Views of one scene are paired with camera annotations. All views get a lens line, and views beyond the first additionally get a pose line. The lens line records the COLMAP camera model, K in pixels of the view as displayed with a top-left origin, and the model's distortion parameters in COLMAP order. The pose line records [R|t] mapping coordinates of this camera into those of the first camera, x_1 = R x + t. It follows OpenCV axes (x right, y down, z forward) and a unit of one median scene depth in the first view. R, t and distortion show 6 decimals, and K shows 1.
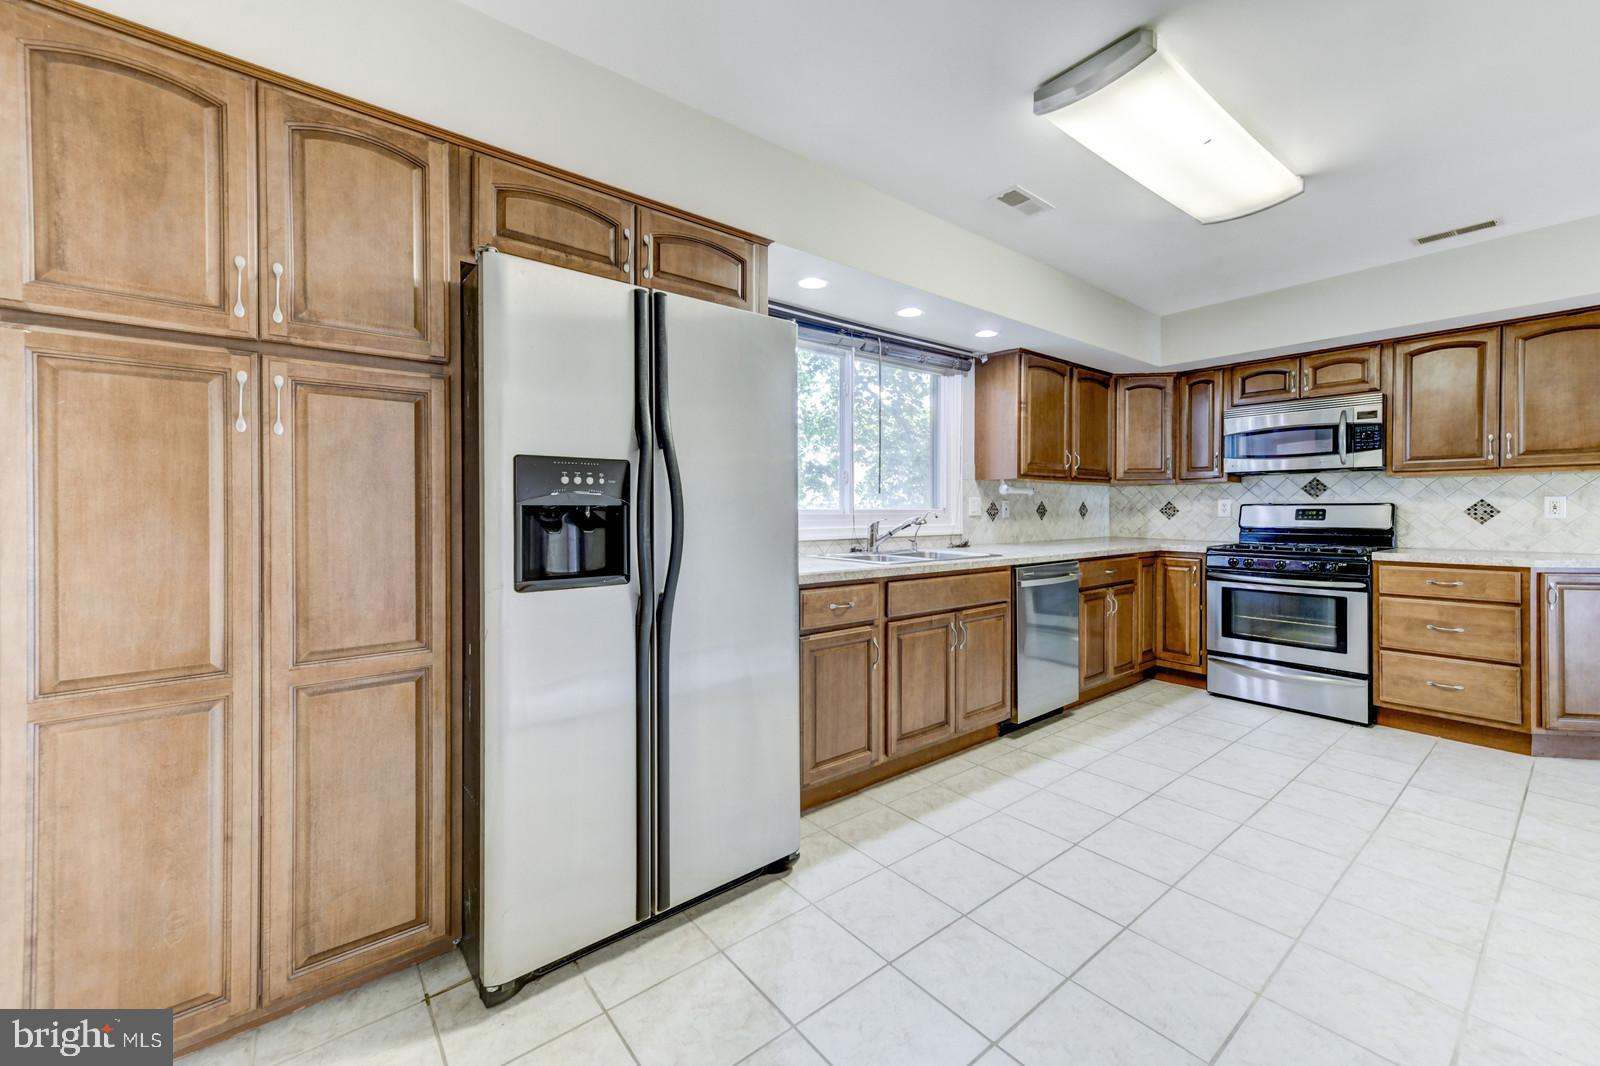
lens RADIAL K [[639.6, 0, 803.0], [0, 639.6, 514.6], [0, 0, 1]] dist [0.012988, -0.000184]
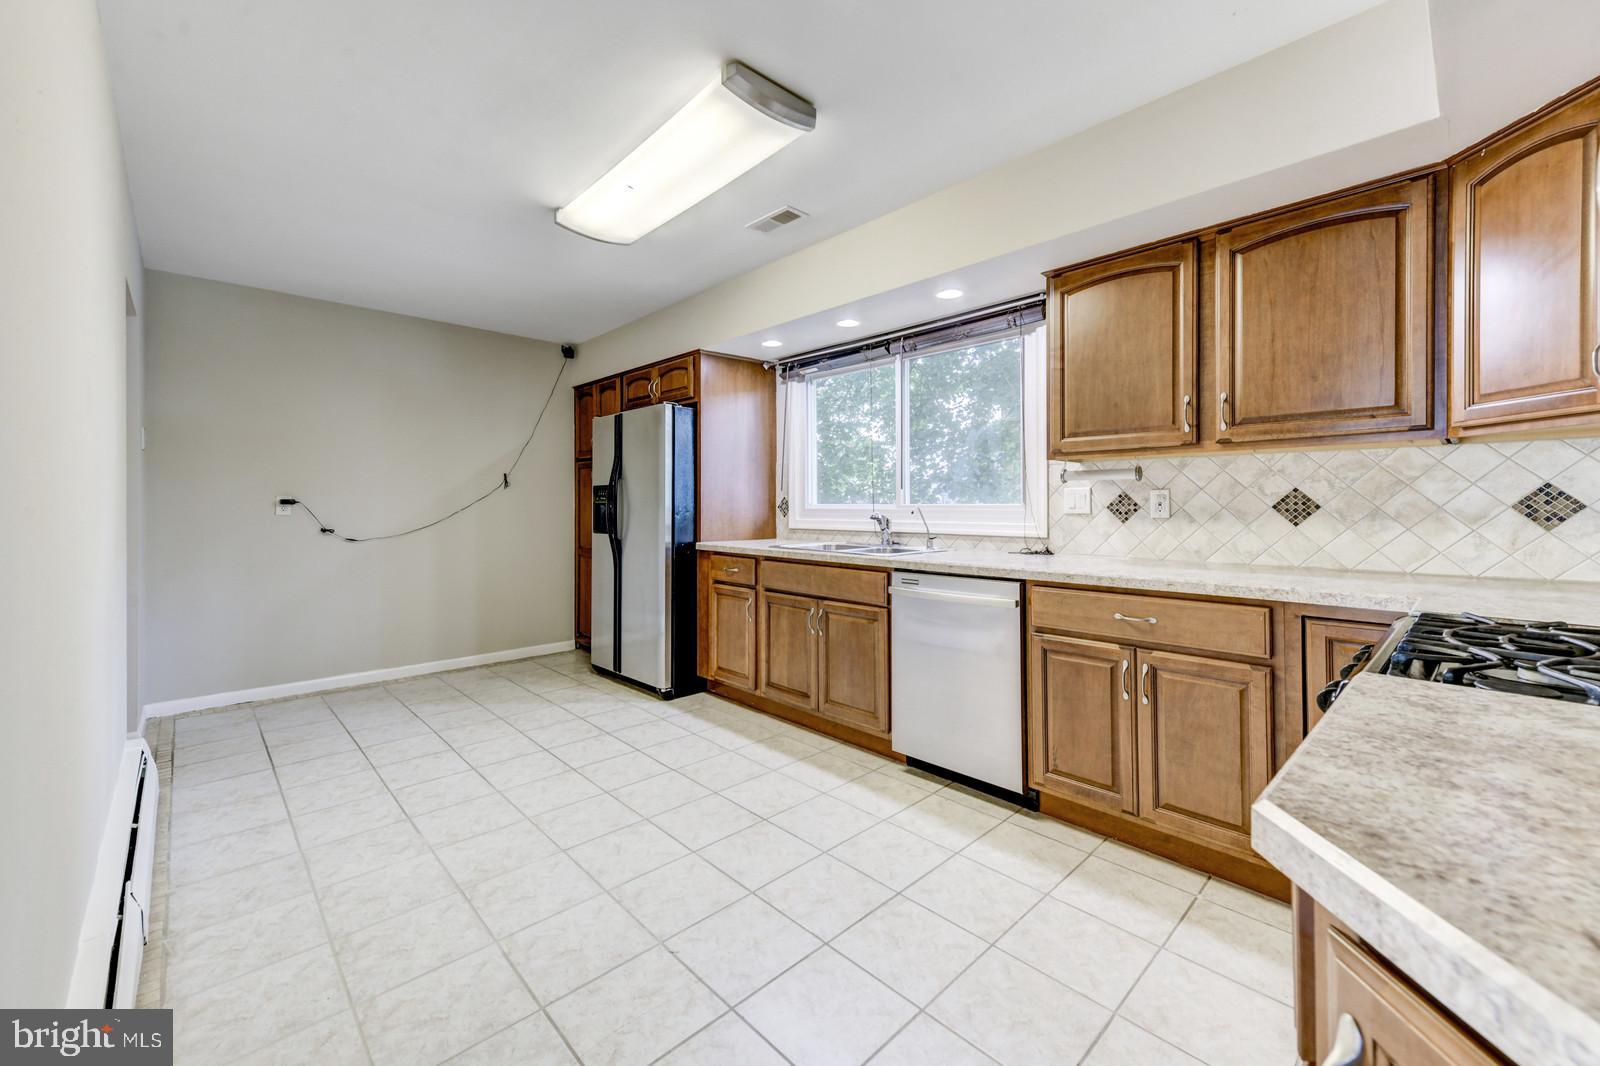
lens RADIAL K [[639.6, 0, 808.5], [0, 639.6, 502.0], [0, 0, 1]] dist [0.012988, -0.000184]
pose [[0.085133, -0.002111, -0.996367, 1.317029], [-0.006642, 0.999974, -0.002686, -0.009614], [0.996347, 0.006846, 0.085117, 0.891421]]
